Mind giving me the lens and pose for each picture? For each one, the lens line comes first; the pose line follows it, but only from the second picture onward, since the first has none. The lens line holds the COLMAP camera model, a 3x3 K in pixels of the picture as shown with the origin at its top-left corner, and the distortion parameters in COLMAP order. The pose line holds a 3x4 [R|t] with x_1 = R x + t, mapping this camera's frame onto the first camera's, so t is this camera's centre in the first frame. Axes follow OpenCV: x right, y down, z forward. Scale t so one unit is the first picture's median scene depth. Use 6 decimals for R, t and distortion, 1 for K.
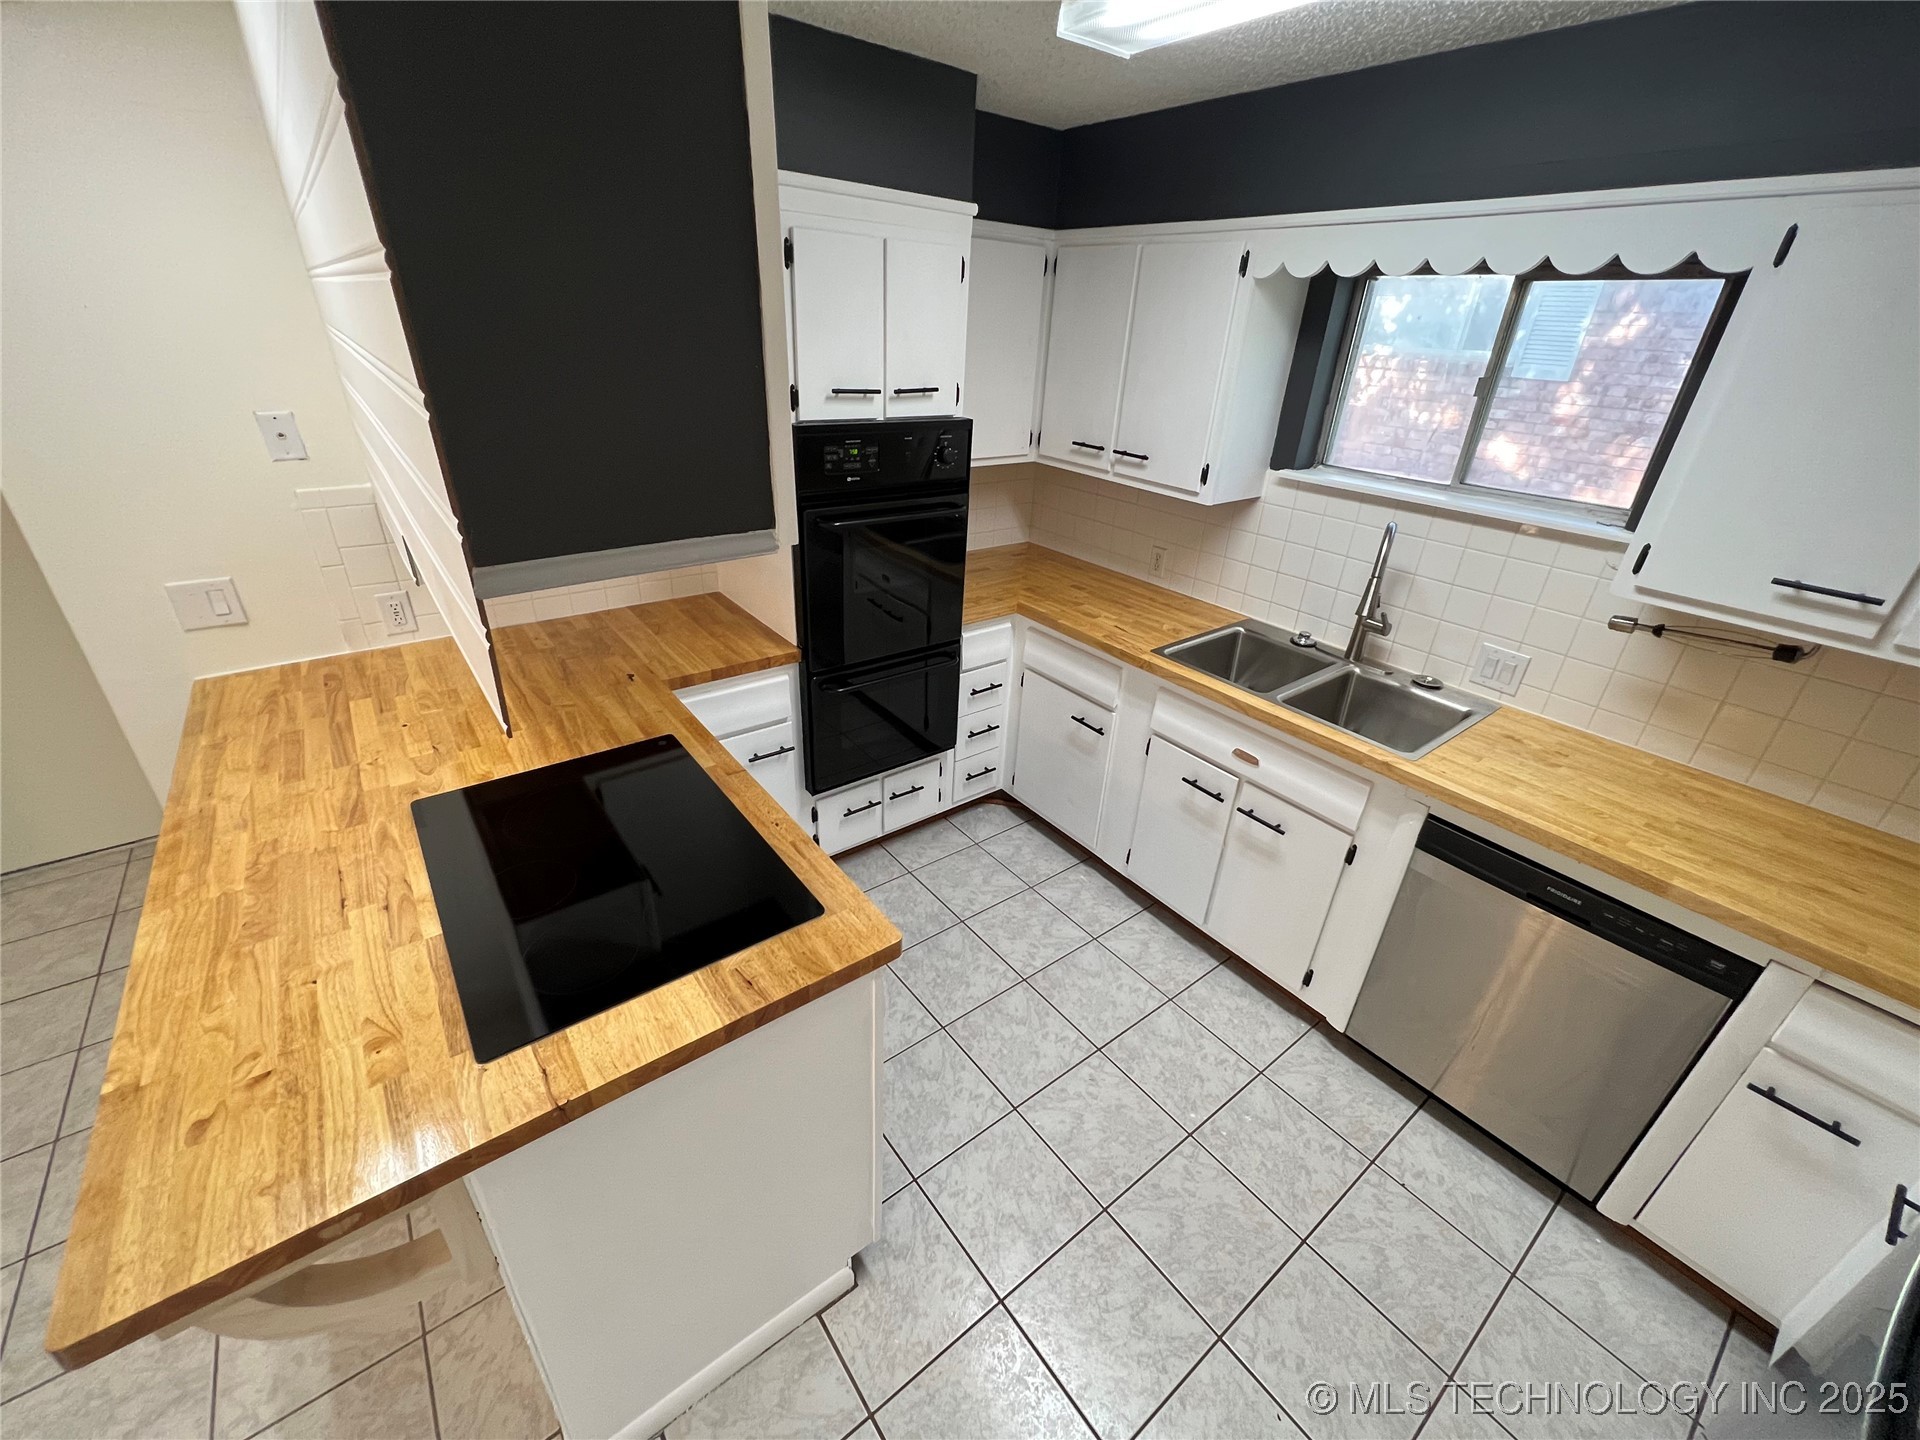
lens RADIAL K [[774.6, 0, 952.6], [0, 774.6, 720.7], [0, 0, 1]] dist [-0.000225, -0.000014]
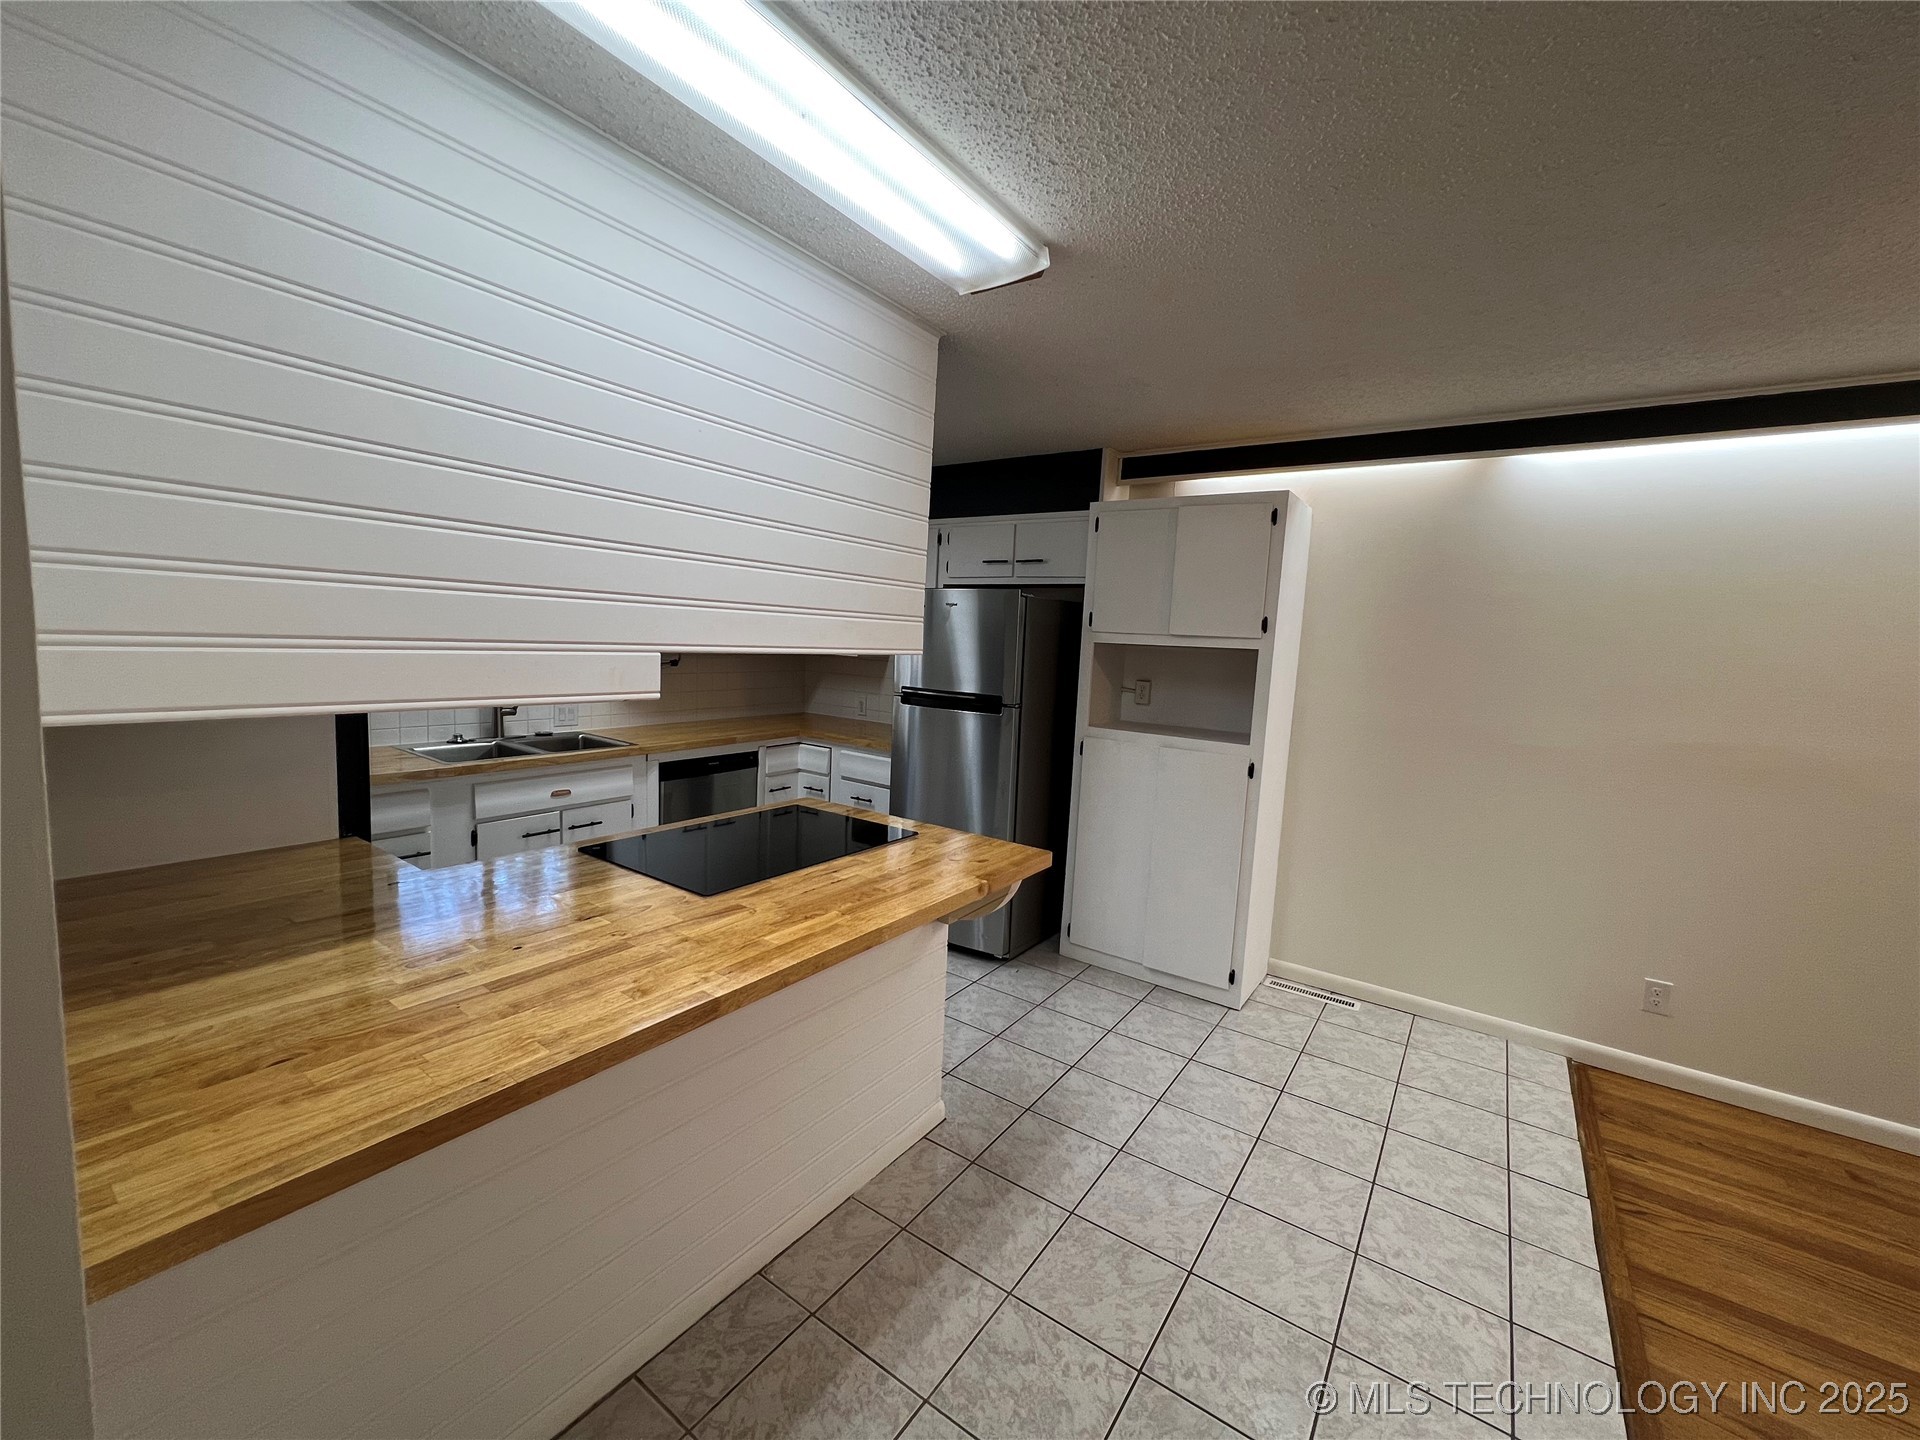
lens RADIAL K [[772.6, 0, 954.0], [0, 772.6, 720.3], [0, 0, 1]] dist [-0.000283, -0.000105]
pose [[-0.303922, -0.153904, 0.940184, -1.393182], [0.381908, 0.884420, 0.268230, -0.211789], [-0.872799, 0.440585, -0.210017, 0.634997]]
